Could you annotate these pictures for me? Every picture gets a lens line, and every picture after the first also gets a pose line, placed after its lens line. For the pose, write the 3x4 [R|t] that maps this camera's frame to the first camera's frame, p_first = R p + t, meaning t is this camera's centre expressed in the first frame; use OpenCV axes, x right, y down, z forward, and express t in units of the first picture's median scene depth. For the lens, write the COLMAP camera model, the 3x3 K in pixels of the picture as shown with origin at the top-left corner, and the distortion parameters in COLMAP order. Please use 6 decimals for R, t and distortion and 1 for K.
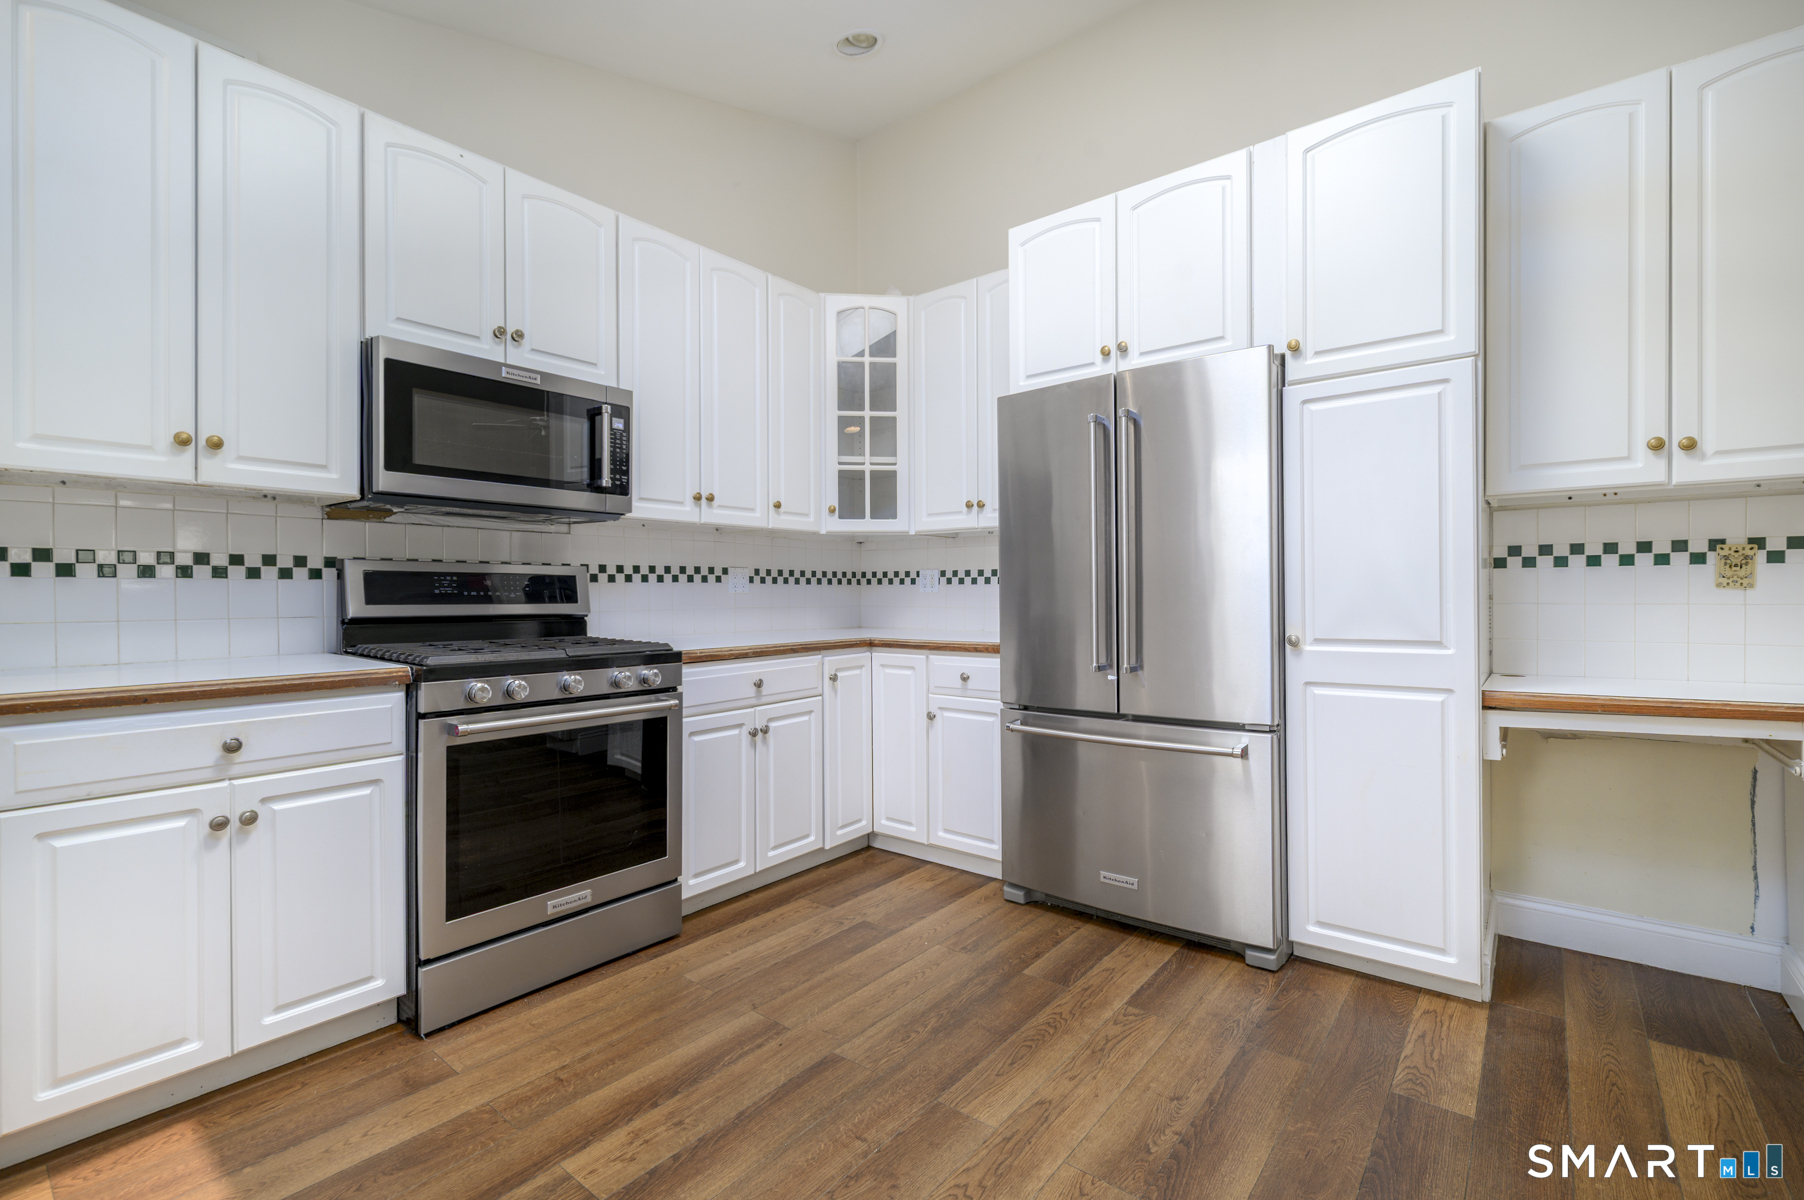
lens RADIAL K [[801.3, 0, 897.3], [0, 801.3, 594.5], [0, 0, 1]] dist [0.000004, -0.000655]
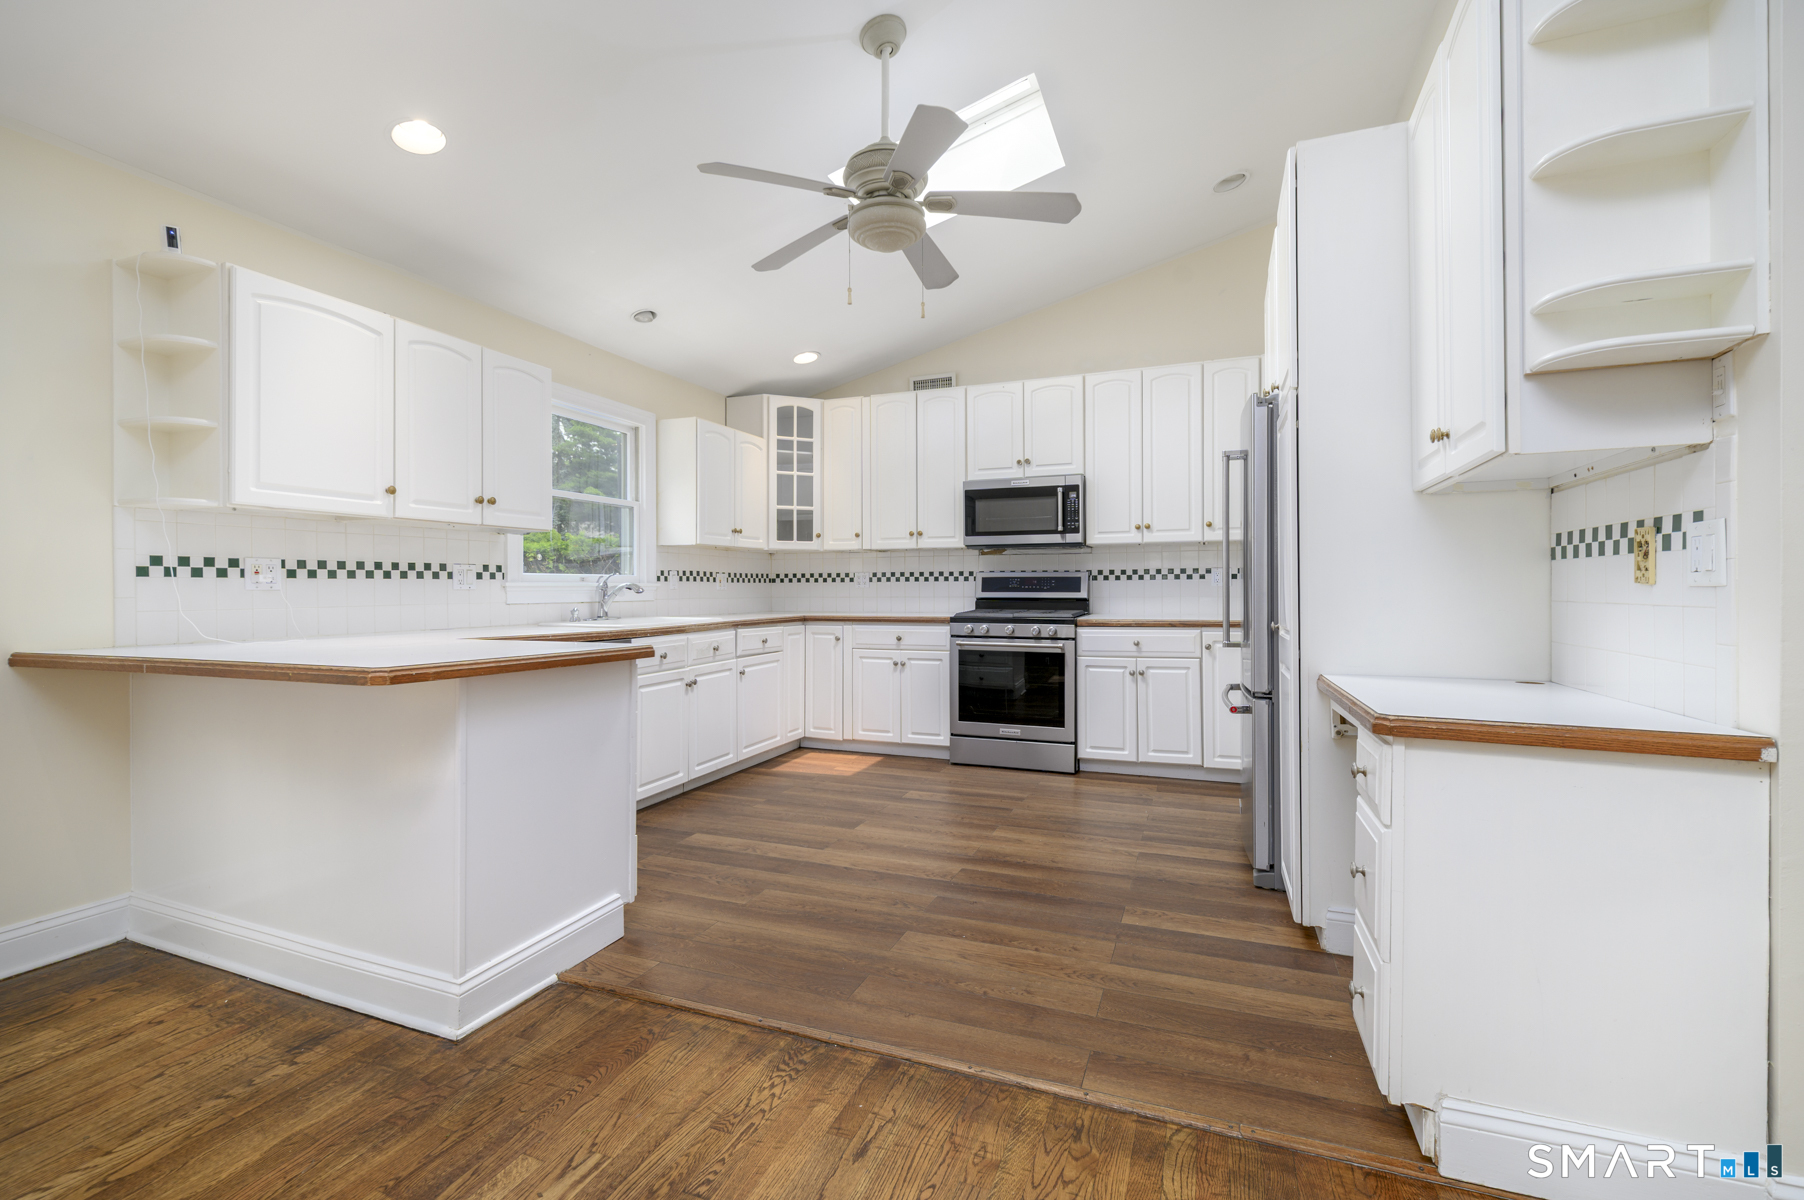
lens RADIAL K [[786.1, 0, 886.5], [0, 786.1, 584.6], [0, 0, 1]] dist [-0.000528, -0.000040]
pose [[0.289479, -0.001214, -0.957184, 1.526750], [0.001095, 0.999999, -0.000938, -0.006825], [0.957184, -0.000776, 0.289480, 0.082370]]
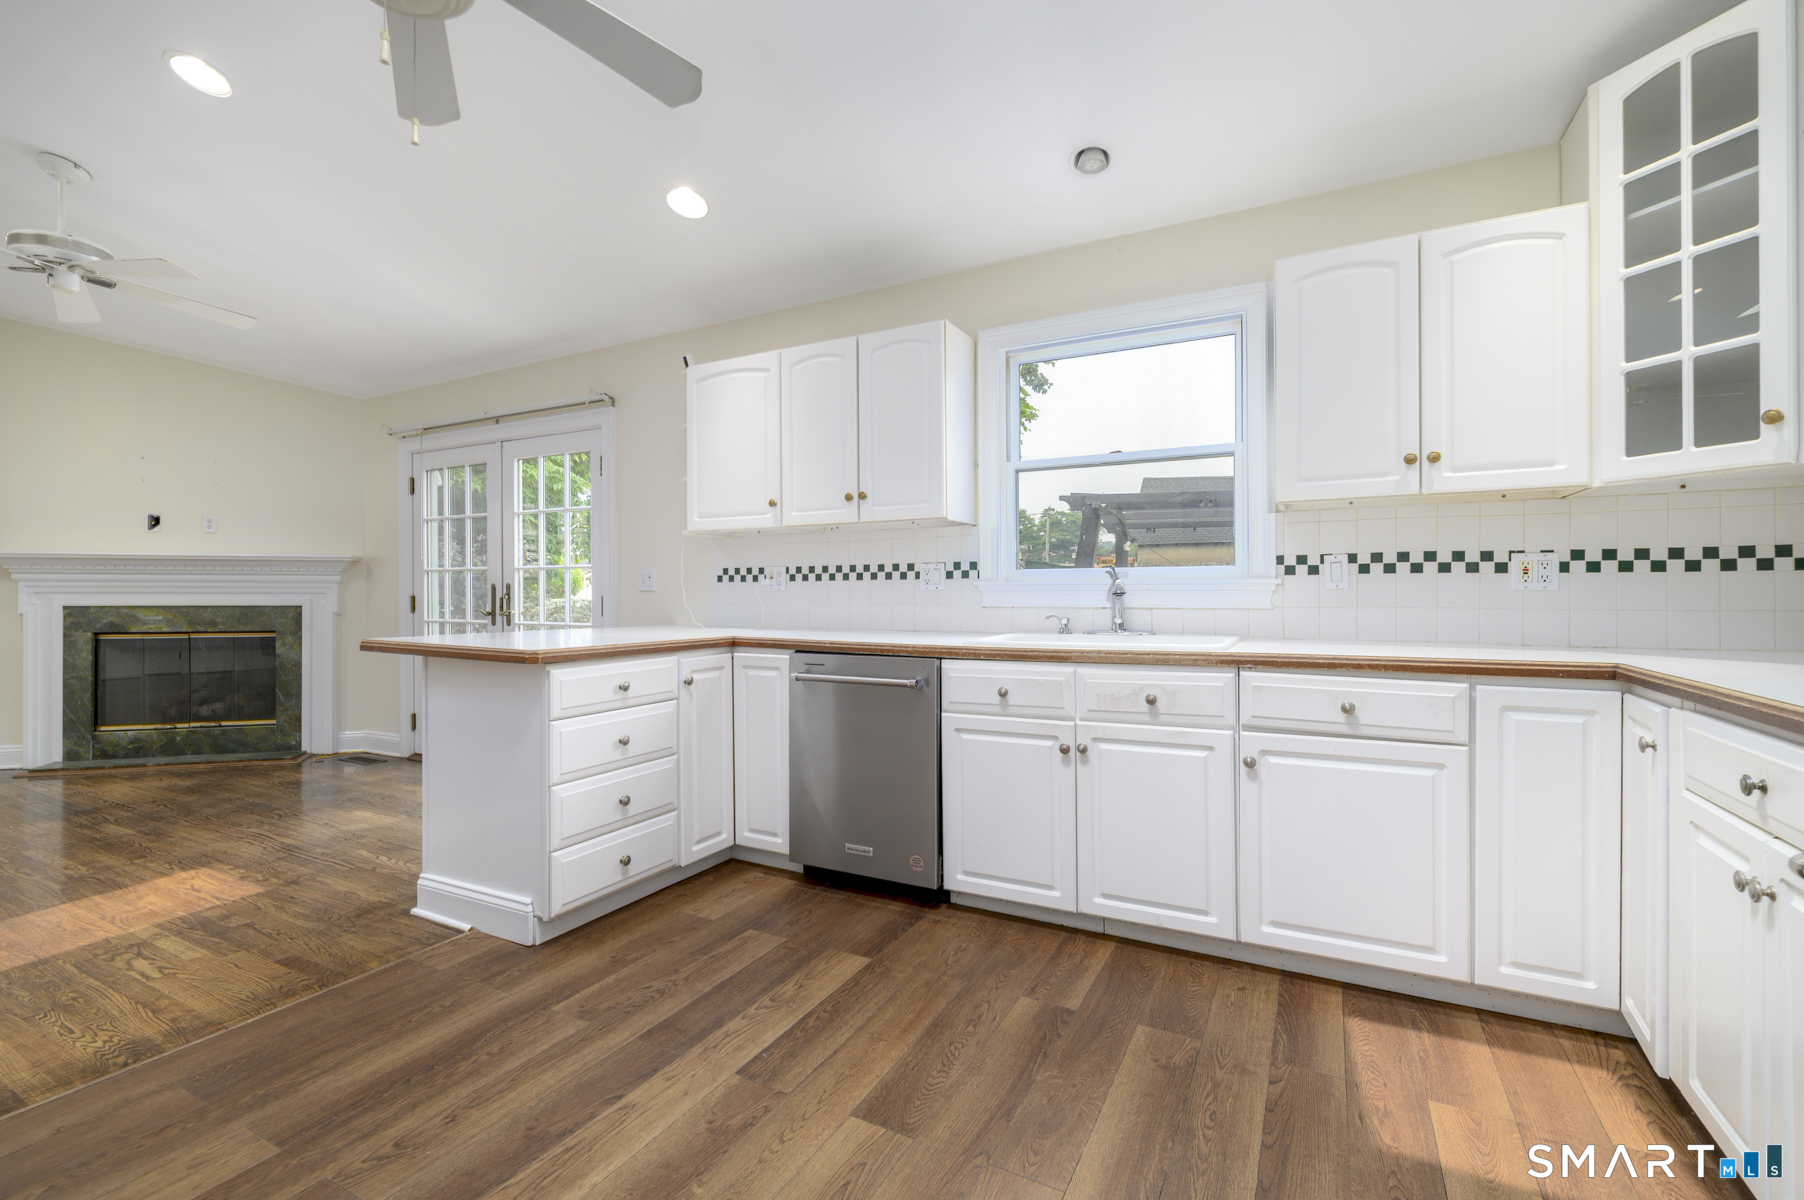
lens RADIAL K [[788.7, 0, 896.7], [0, 788.7, 591.4], [0, 0, 1]] dist [-0.001709, -0.000082]
pose [[-0.980835, 0.006331, -0.194736, 0.068029], [0.006430, 0.999979, 0.000125, 0.003000], [0.194733, -0.001130, -0.980856, 1.210245]]
